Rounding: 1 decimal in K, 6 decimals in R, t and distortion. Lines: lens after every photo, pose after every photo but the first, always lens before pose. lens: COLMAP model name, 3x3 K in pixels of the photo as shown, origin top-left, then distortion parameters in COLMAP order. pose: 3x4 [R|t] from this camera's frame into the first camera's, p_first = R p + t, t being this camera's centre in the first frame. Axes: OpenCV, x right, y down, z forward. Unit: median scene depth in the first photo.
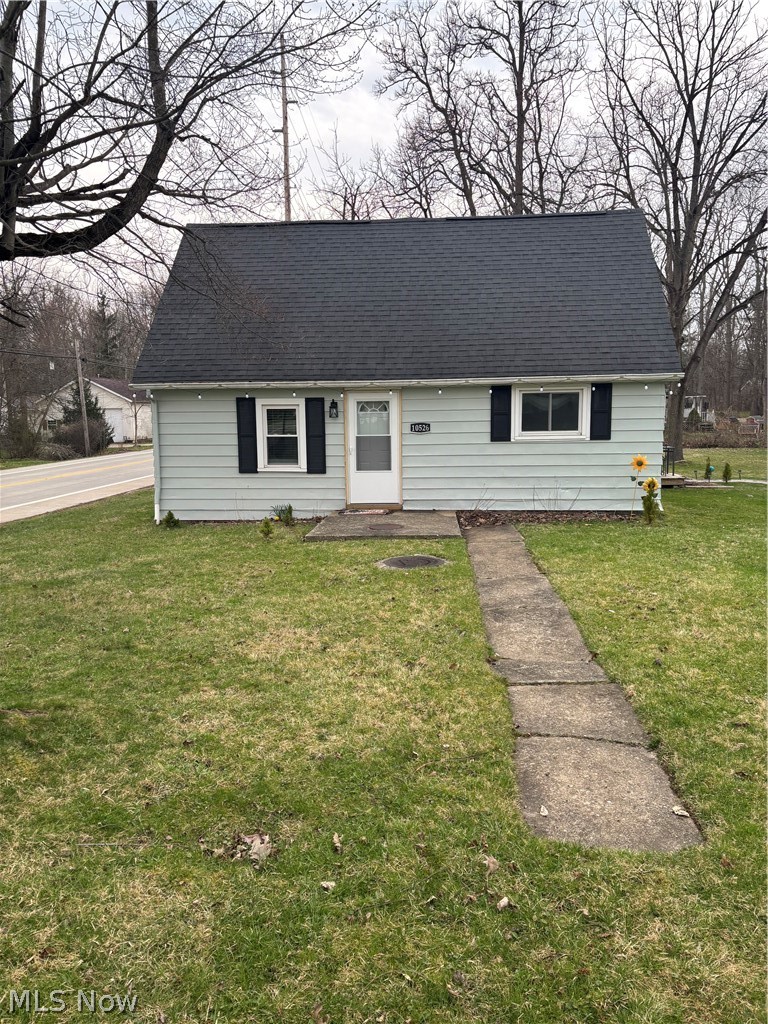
lens RADIAL K [[773.0, 0, 391.7], [0, 773.0, 512.0], [0, 0, 1]] dist [0.019535, -0.007199]
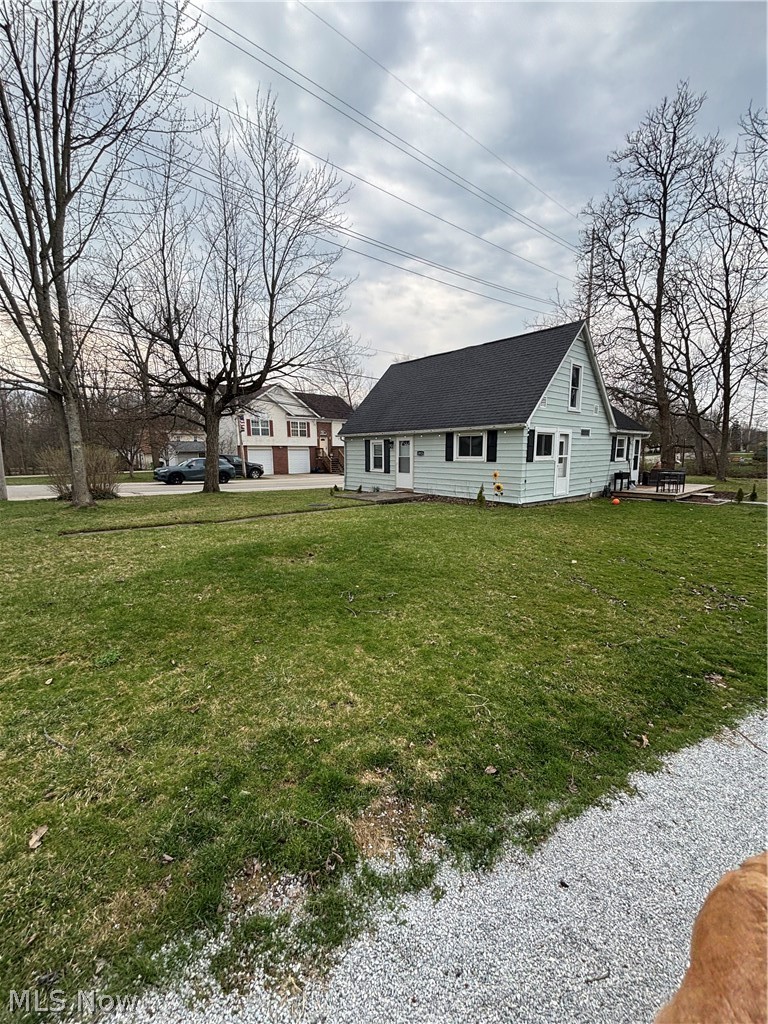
lens RADIAL K [[415.9, 0, 385.6], [0, 415.9, 511.2], [0, 0, 1]] dist [-0.005021, 0.002631]
pose [[0.706527, 0.112041, -0.698760, 0.773615], [-0.098965, 0.993328, 0.059207, -0.011765], [0.700732, 0.027321, 0.712901, 0.138914]]
